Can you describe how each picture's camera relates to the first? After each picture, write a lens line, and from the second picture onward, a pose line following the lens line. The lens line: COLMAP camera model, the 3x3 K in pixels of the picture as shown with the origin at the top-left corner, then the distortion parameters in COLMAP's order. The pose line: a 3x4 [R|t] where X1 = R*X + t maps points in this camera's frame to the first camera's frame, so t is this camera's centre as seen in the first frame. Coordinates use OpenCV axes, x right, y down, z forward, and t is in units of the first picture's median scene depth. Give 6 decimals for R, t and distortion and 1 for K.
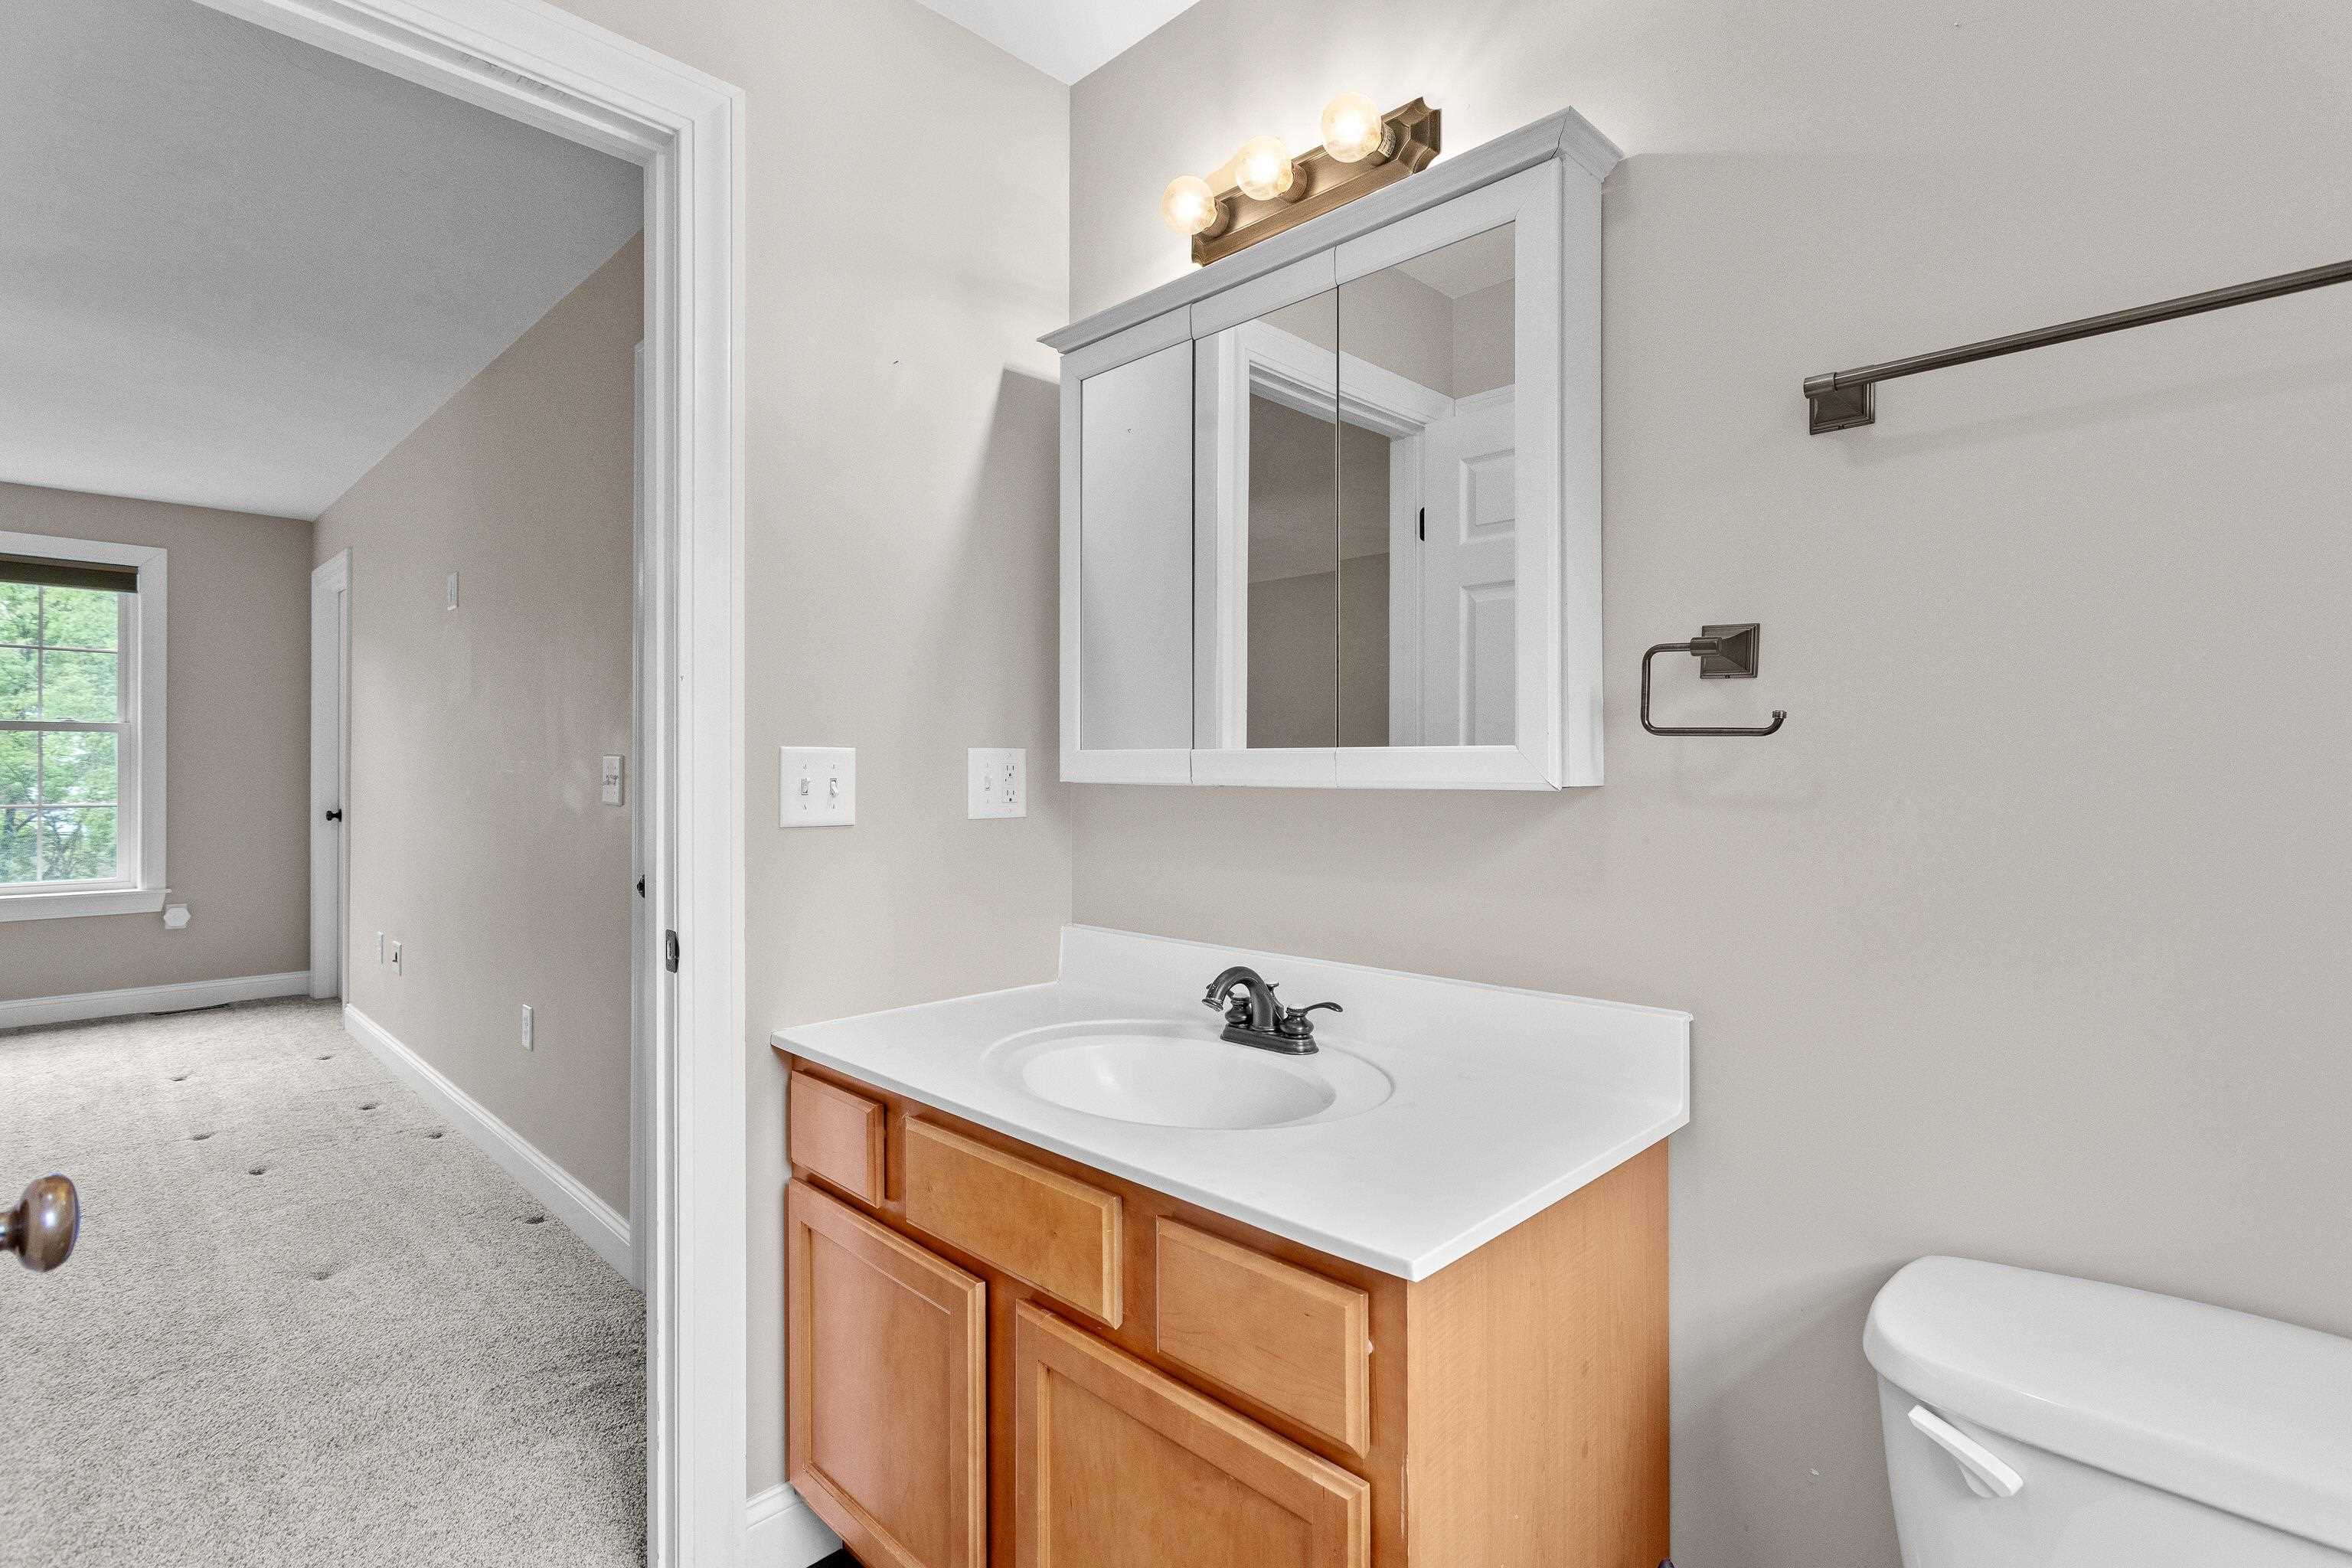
lens RADIAL K [[1117.2, 0, 1170.2], [0, 1117.2, 768.4], [0, 0, 1]] dist [0.001684, 0.000410]
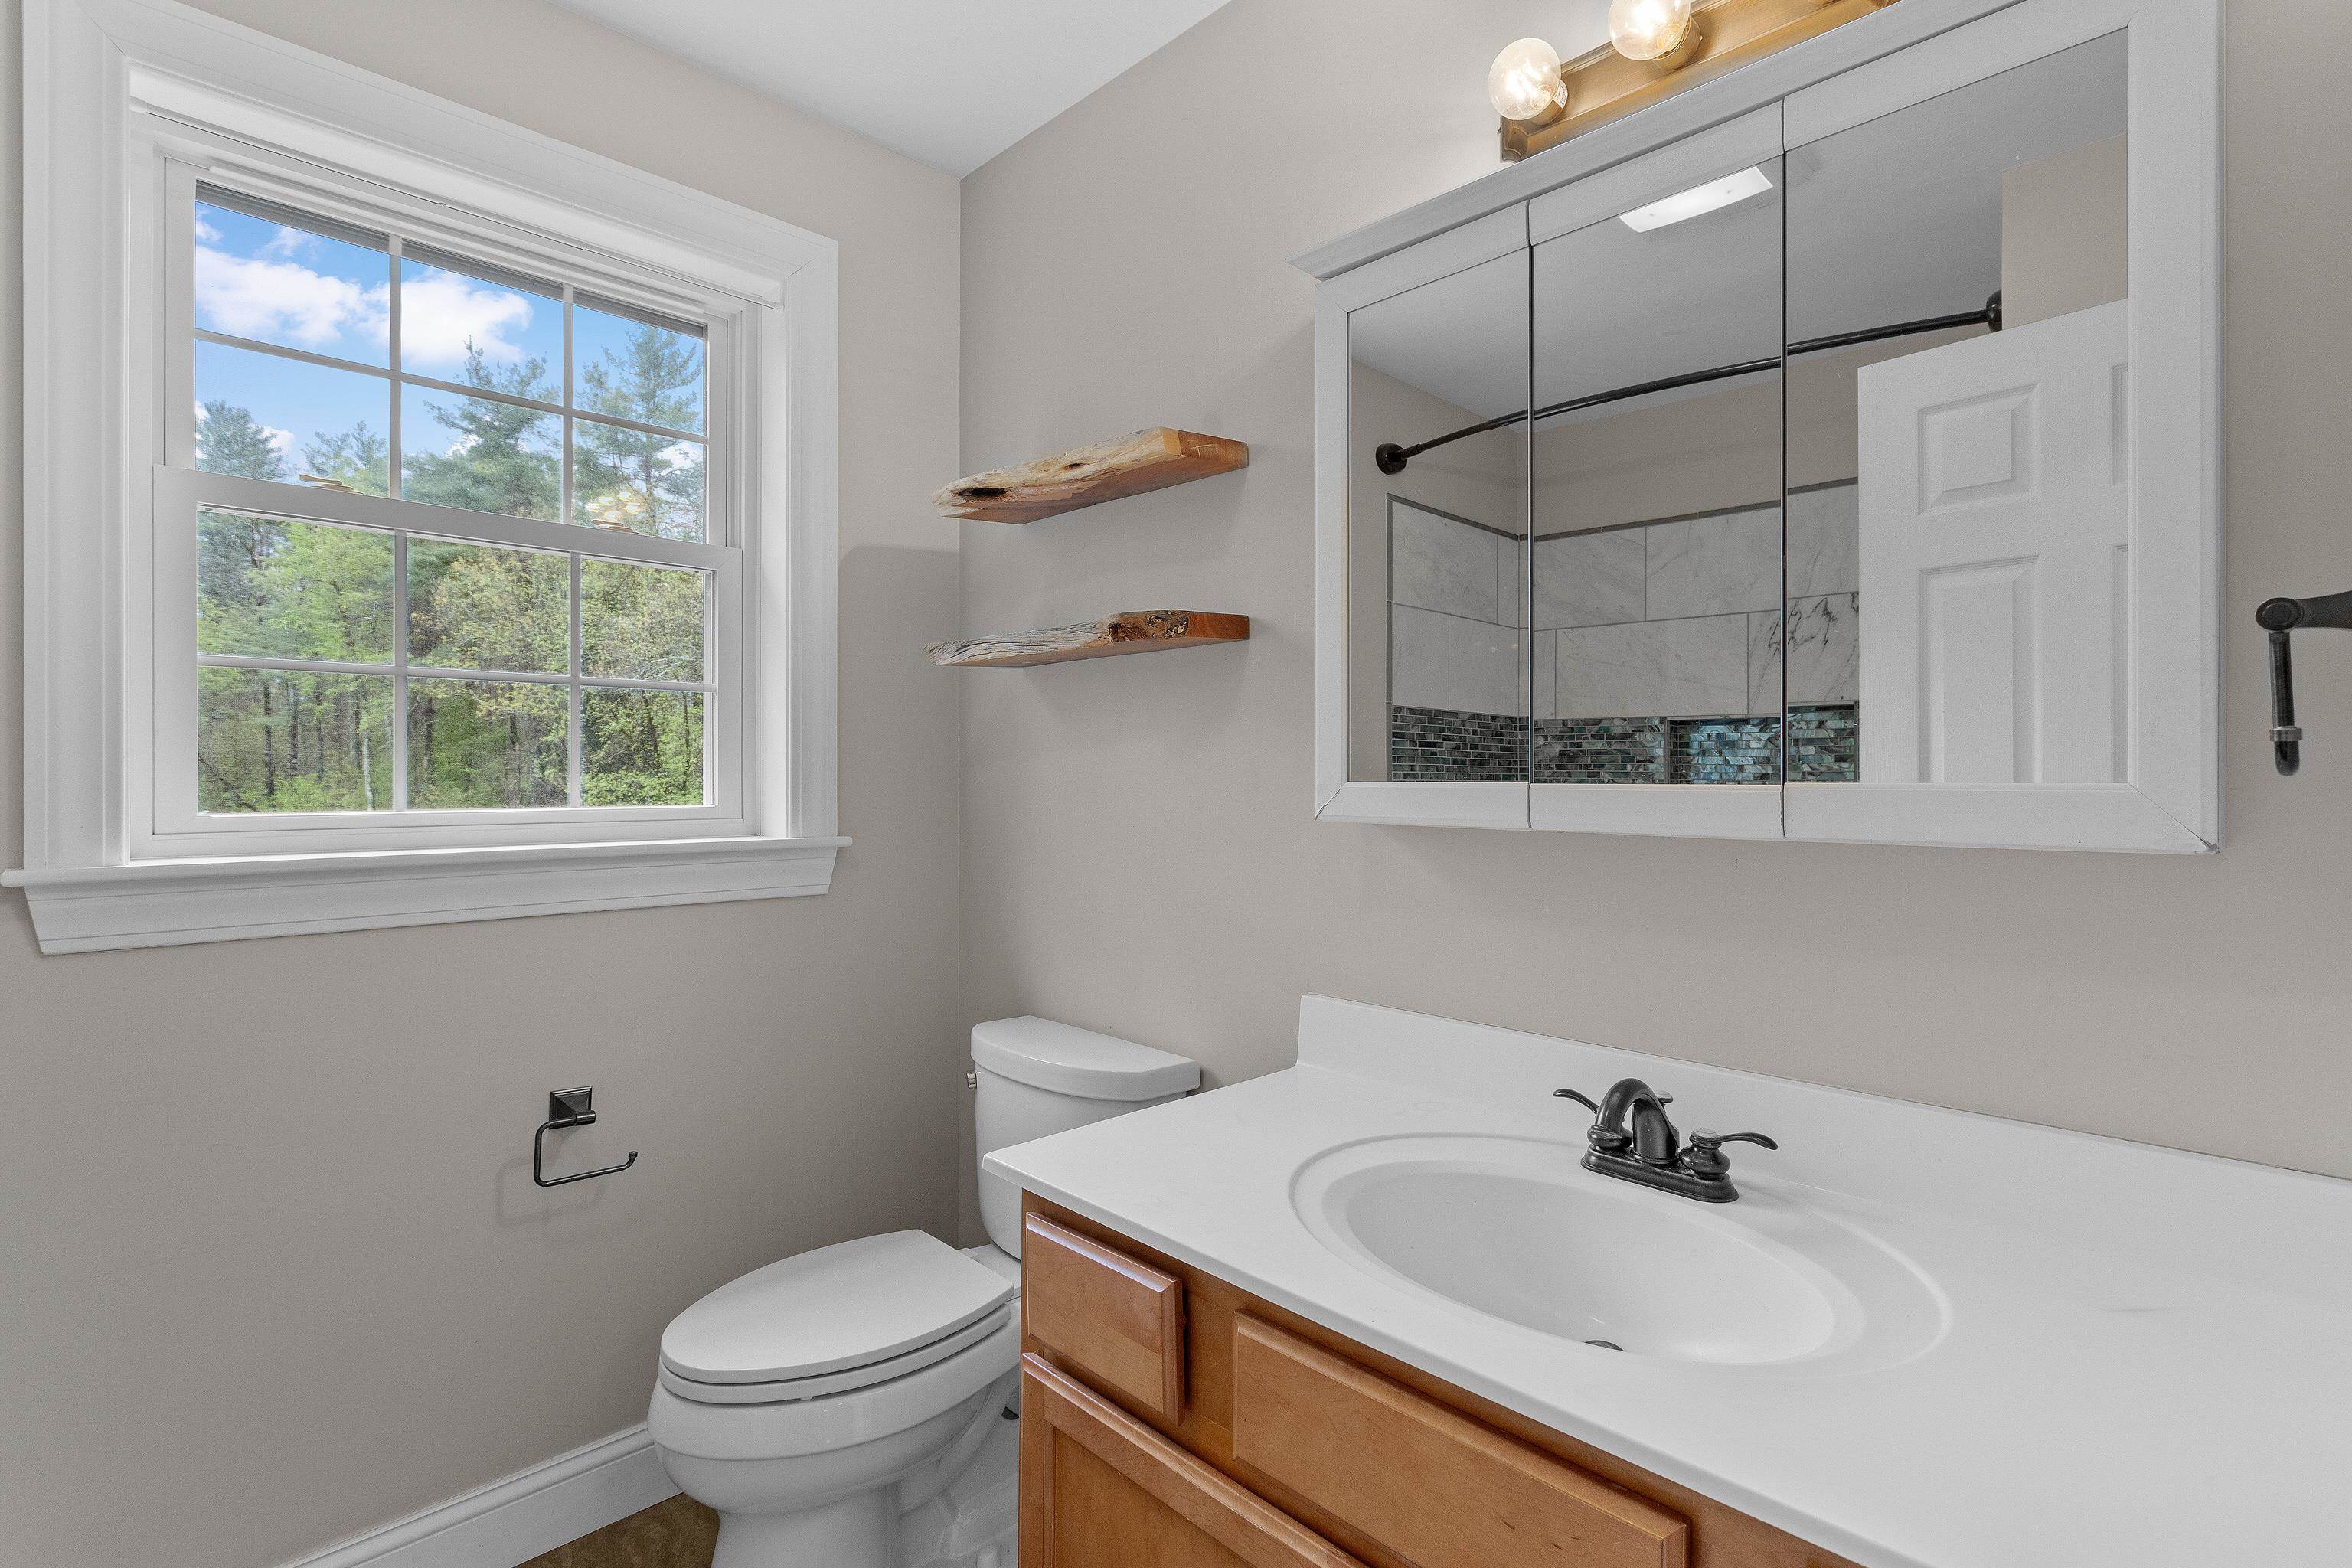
lens RADIAL K [[1153.1, 0, 1176.0], [0, 1153.1, 784.0], [0, 0, 1]] dist [-0.001236, -0.000135]
pose [[0.999848, 0.009423, 0.014670, -0.241213], [-0.009169, 0.999809, -0.017279, -0.001895], [-0.014830, 0.017142, 0.999743, 0.233059]]
